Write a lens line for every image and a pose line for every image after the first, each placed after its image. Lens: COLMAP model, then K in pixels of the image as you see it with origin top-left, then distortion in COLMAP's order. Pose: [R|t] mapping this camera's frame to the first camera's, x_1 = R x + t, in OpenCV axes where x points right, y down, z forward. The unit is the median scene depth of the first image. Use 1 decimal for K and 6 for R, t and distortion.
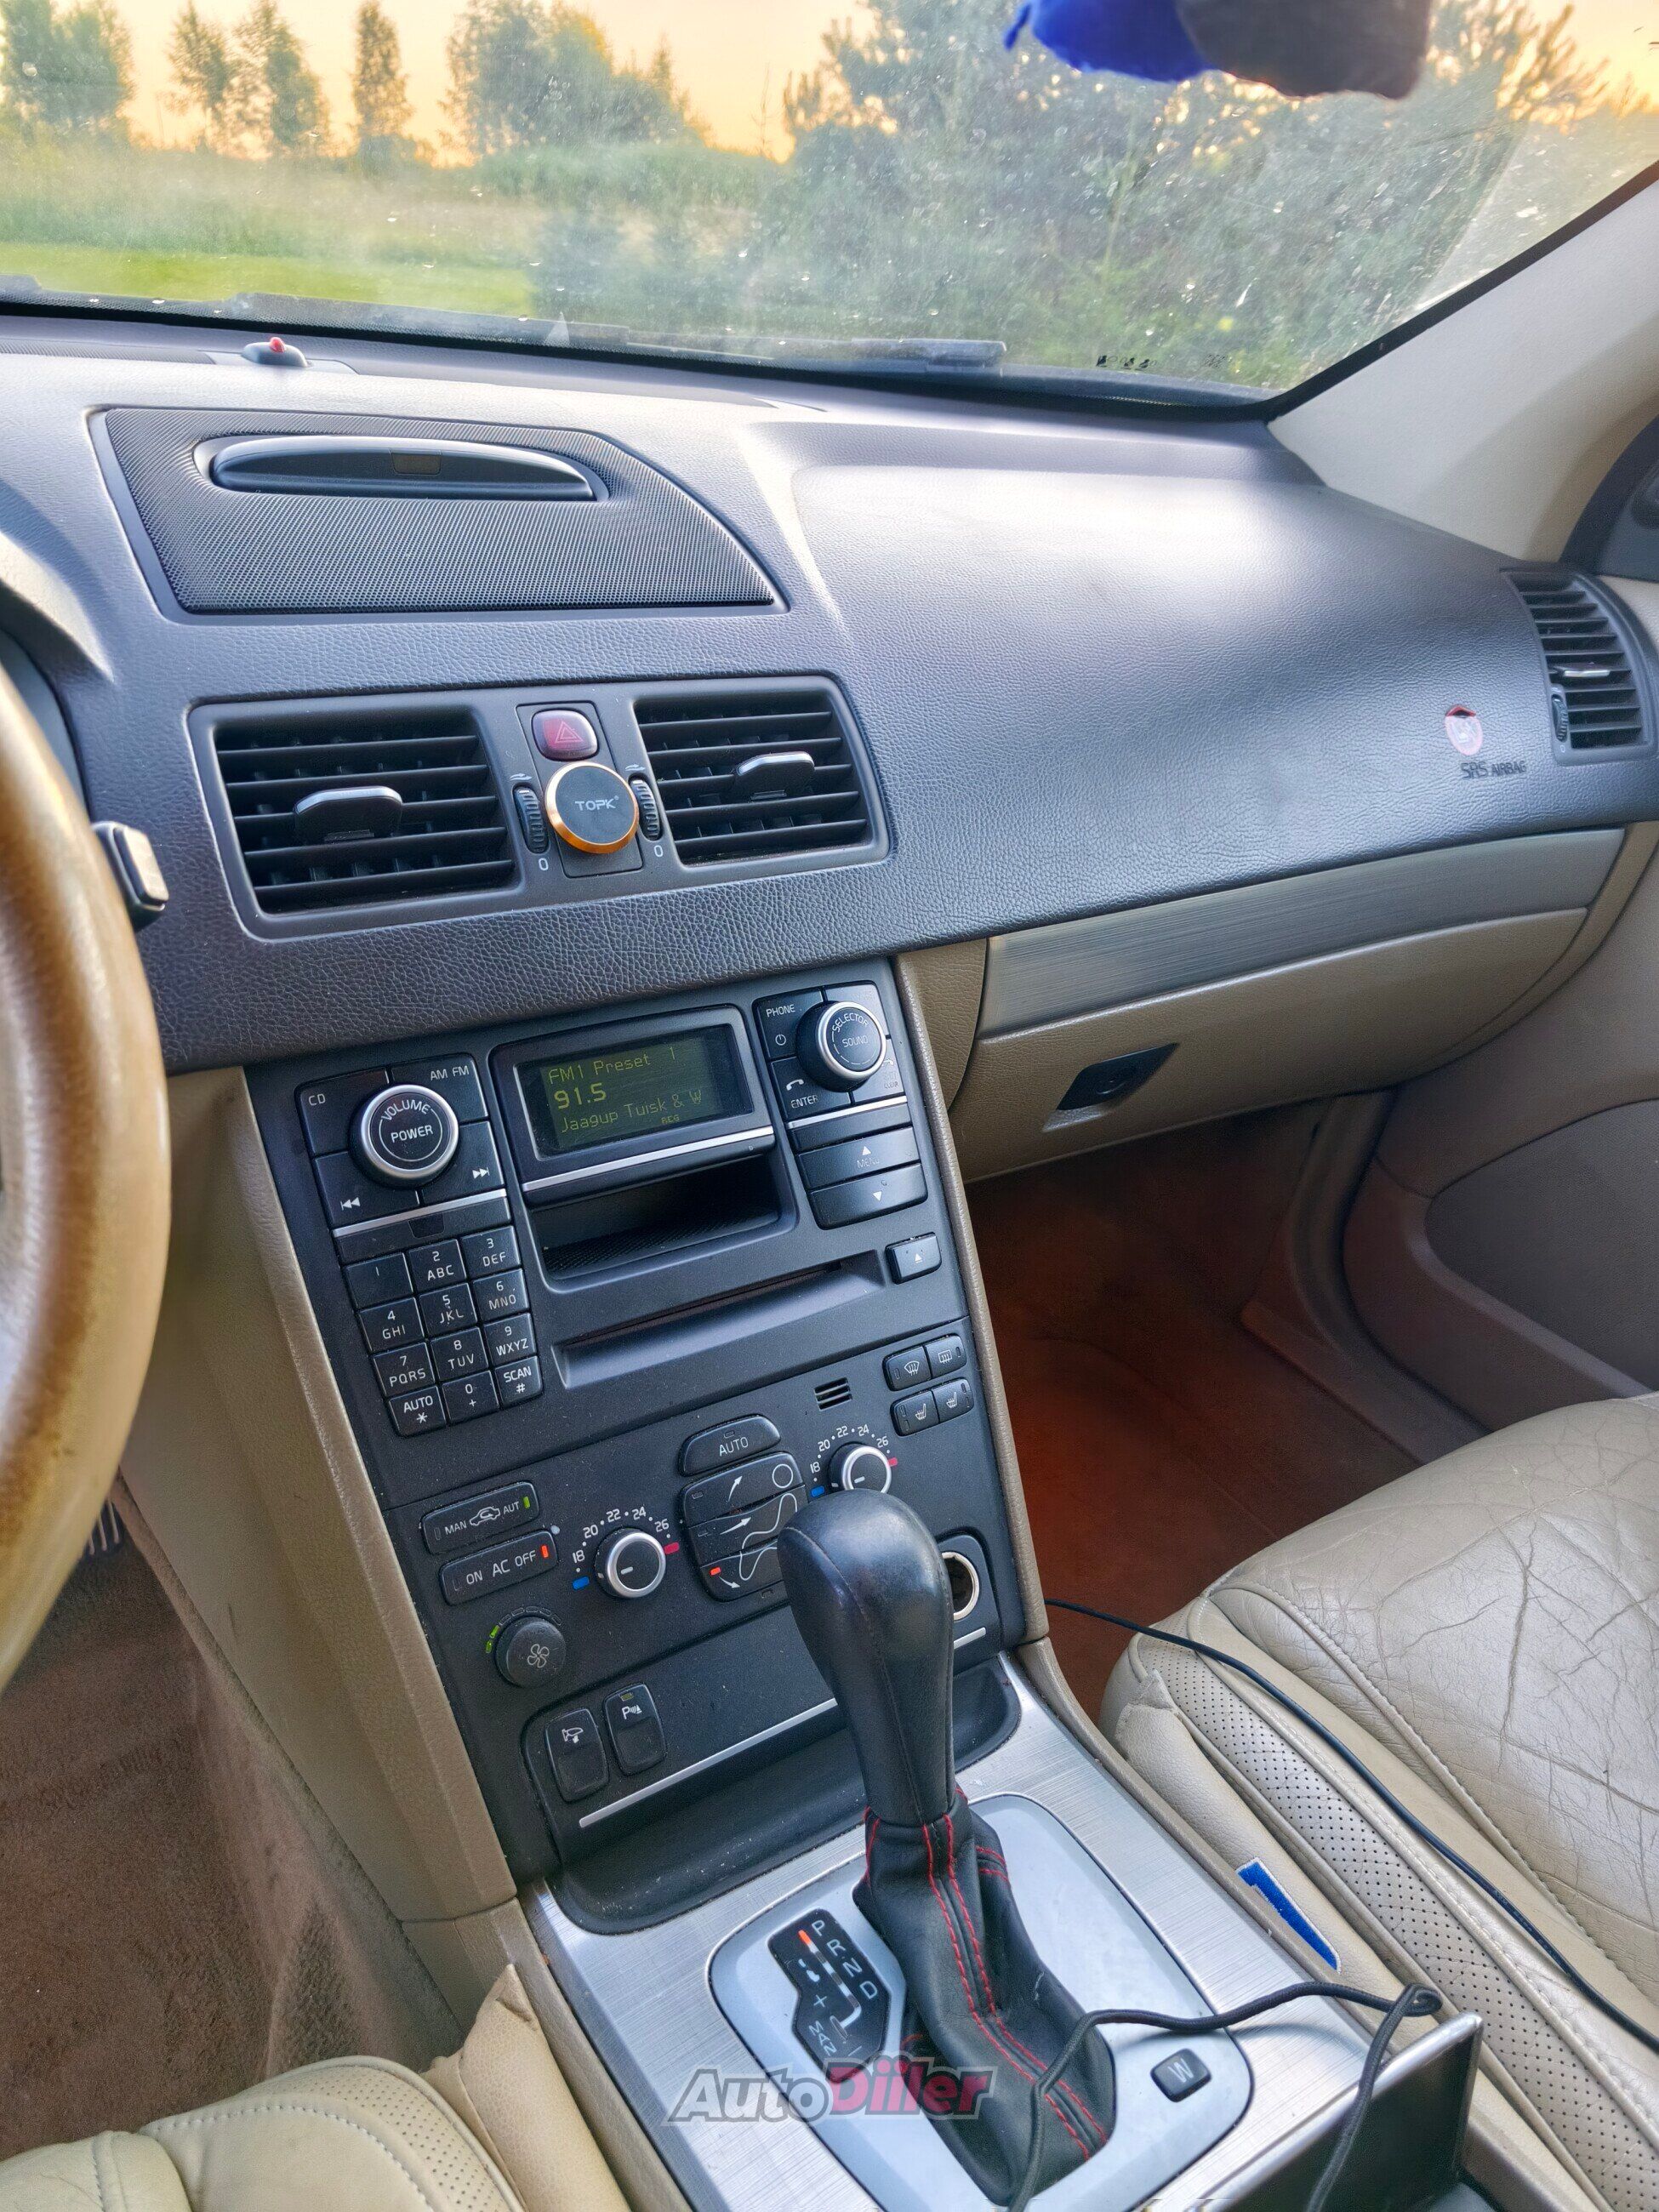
lens RADIAL K [[1428.1, 0, 829.5], [0, 1428.1, 1106.0], [0, 0, 1]] dist [0.002458, 0.002353]
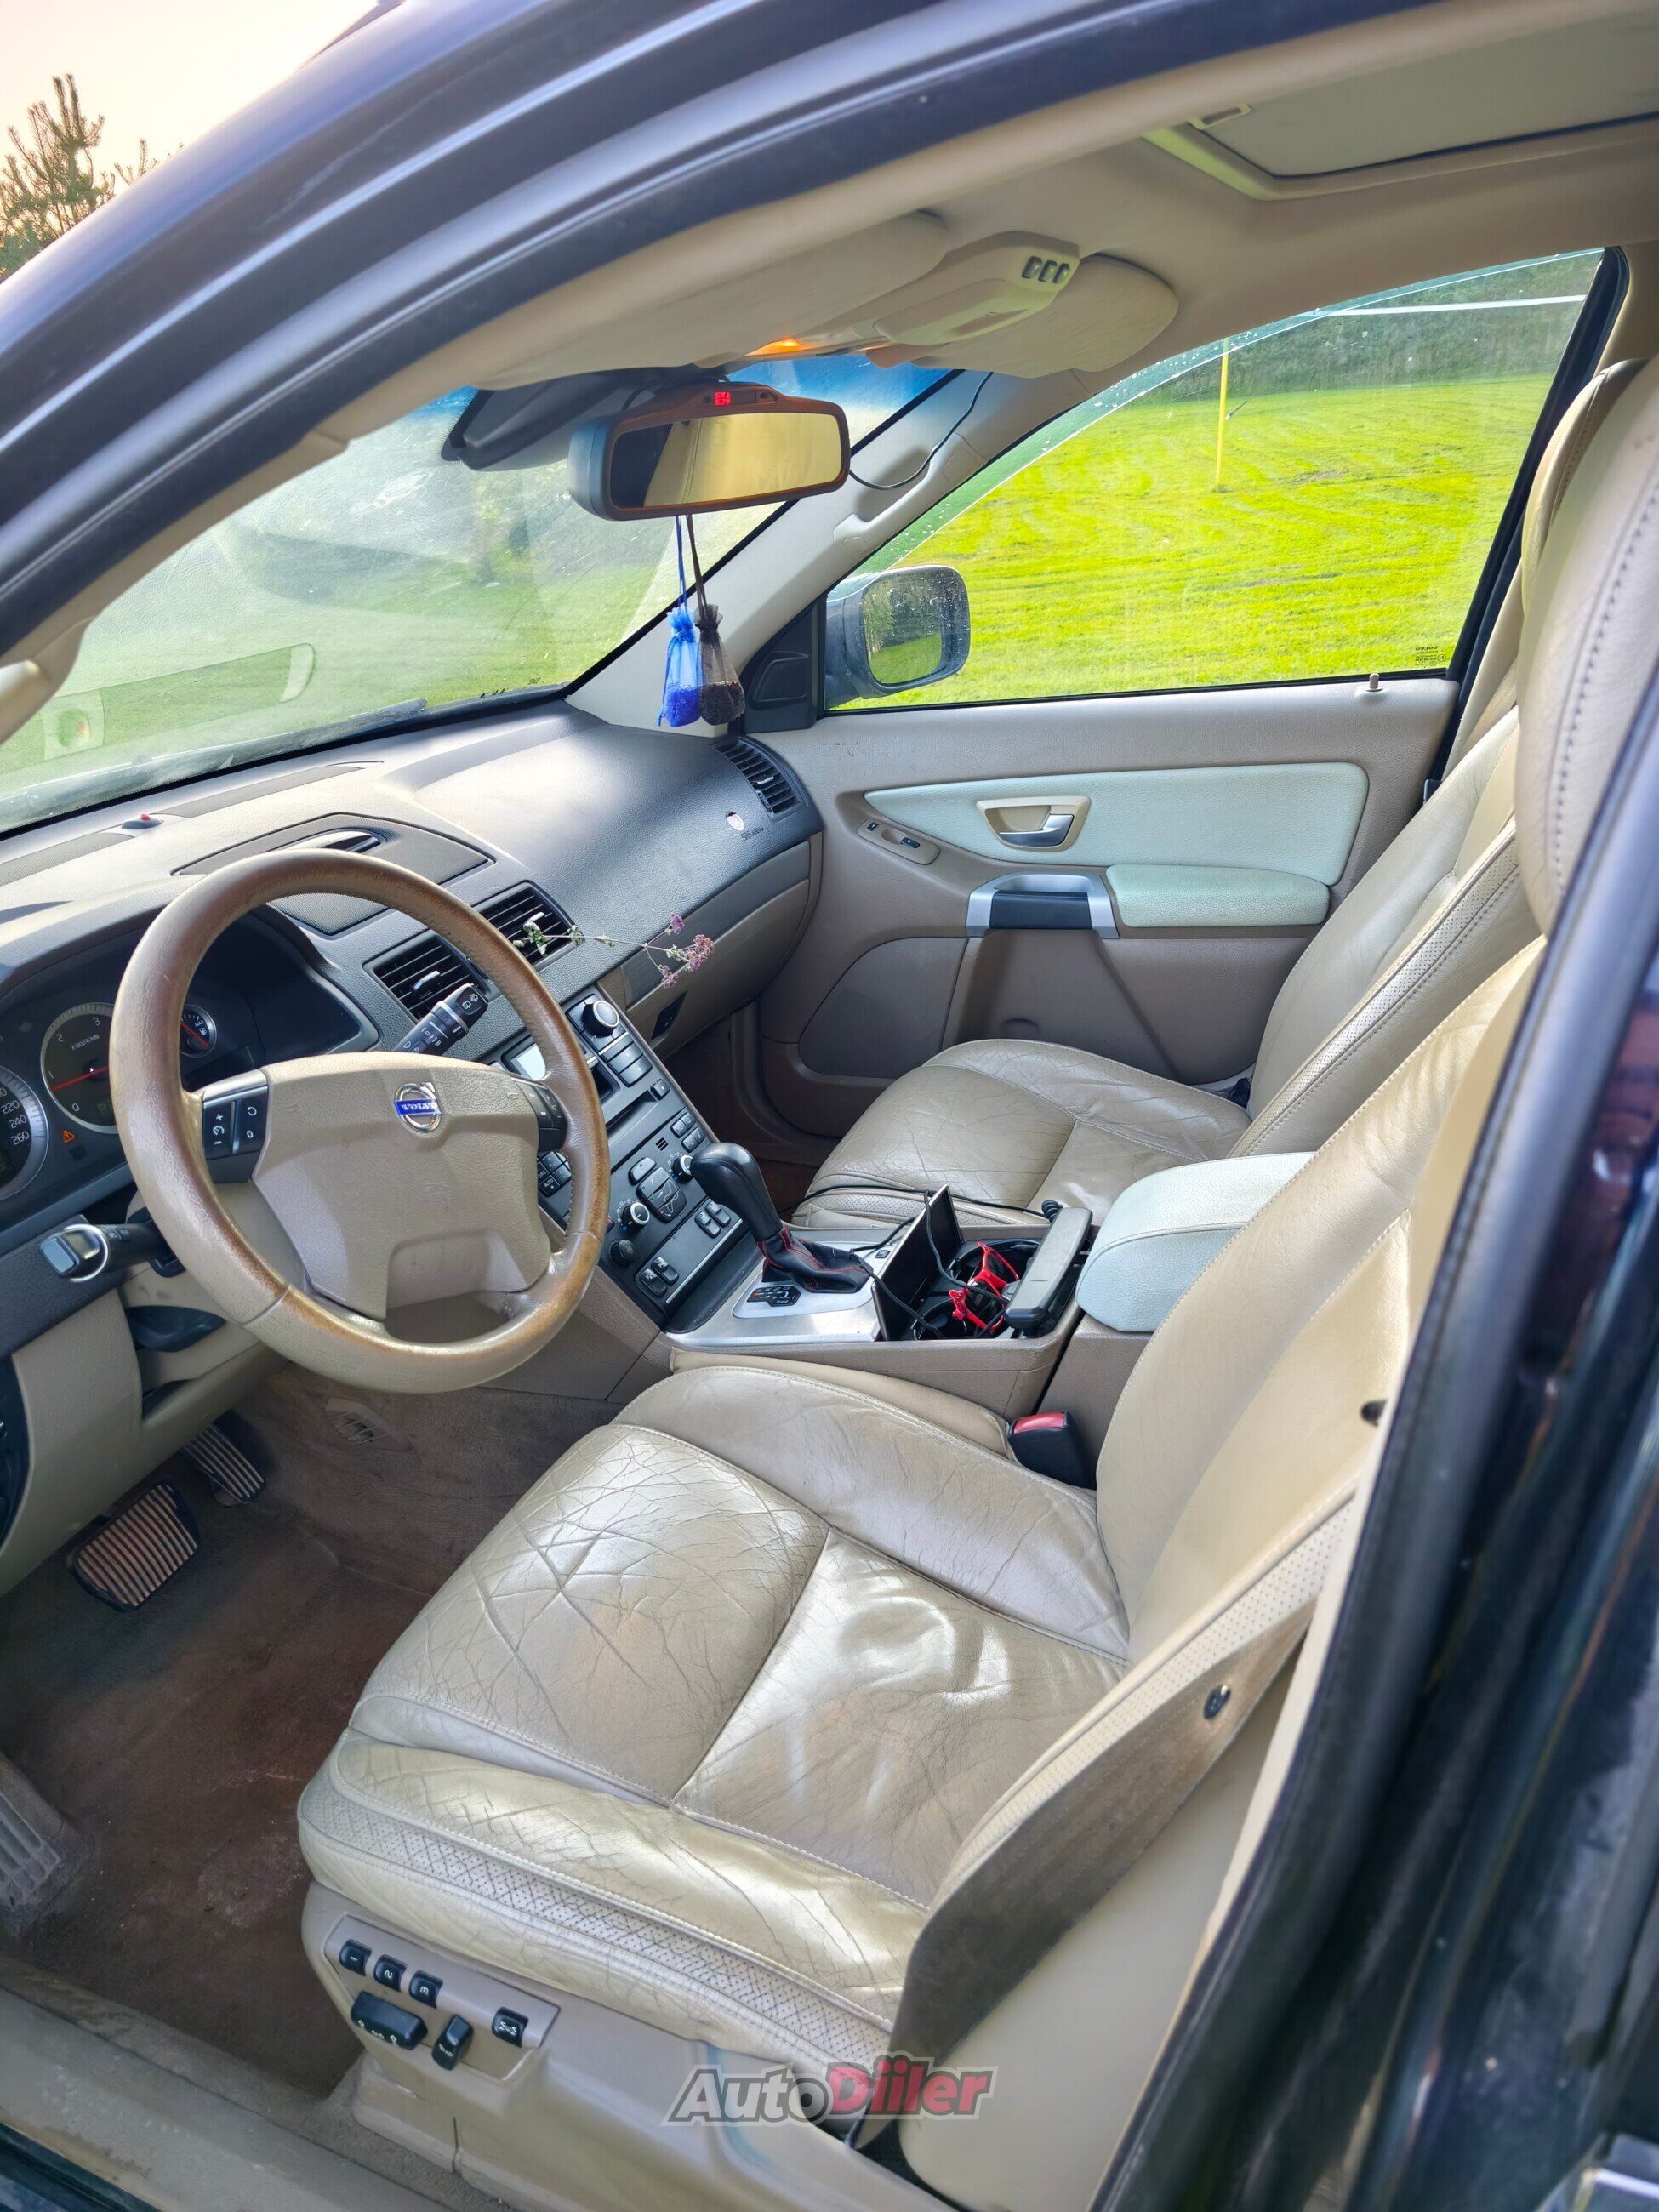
lens RADIAL K [[1428.1, 0, 829.5], [0, 1428.1, 1106.0], [0, 0, 1]] dist [0.002458, 0.002353]
pose [[0.797542, -0.380524, 0.468111, -0.627615], [0.413394, 0.909867, 0.035306, 0.120669], [-0.439354, 0.165356, 0.882964, -0.926353]]
